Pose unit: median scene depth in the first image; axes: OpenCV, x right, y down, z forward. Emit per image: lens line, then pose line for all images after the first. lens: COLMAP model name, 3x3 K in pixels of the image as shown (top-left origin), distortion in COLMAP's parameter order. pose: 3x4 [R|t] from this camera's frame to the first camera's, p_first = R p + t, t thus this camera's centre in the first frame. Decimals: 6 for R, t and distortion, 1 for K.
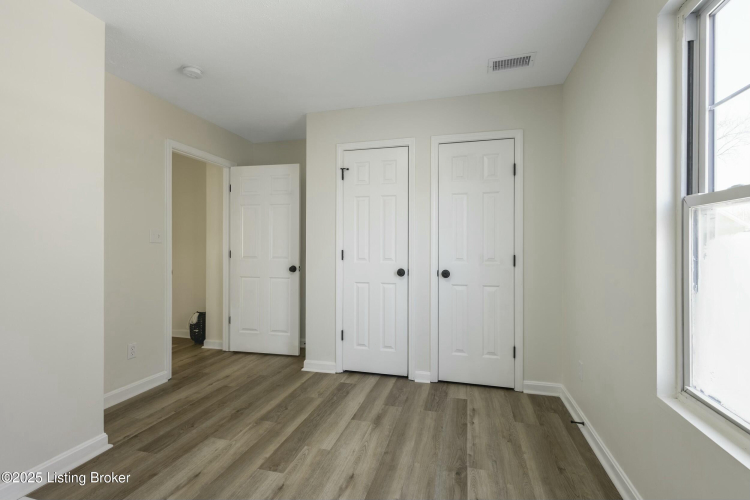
lens RADIAL K [[347.3, 0, 376.8], [0, 347.3, 254.4], [0, 0, 1]] dist [0.010905, -0.004236]
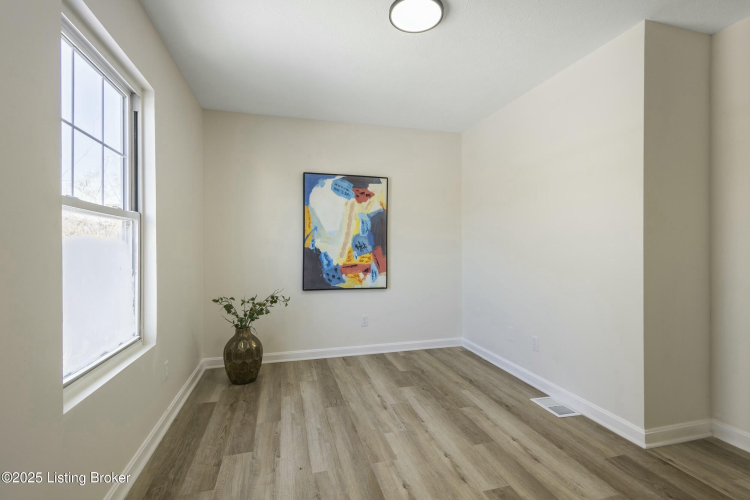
lens RADIAL K [[347.3, 0, 375.9], [0, 347.3, 248.6], [0, 0, 1]] dist [0.010905, -0.004236]
pose [[-0.864682, 0.003245, -0.502310, 0.408686], [-0.007865, 0.999769, 0.019998, -0.025093], [0.502259, 0.021242, -0.864456, 1.548090]]
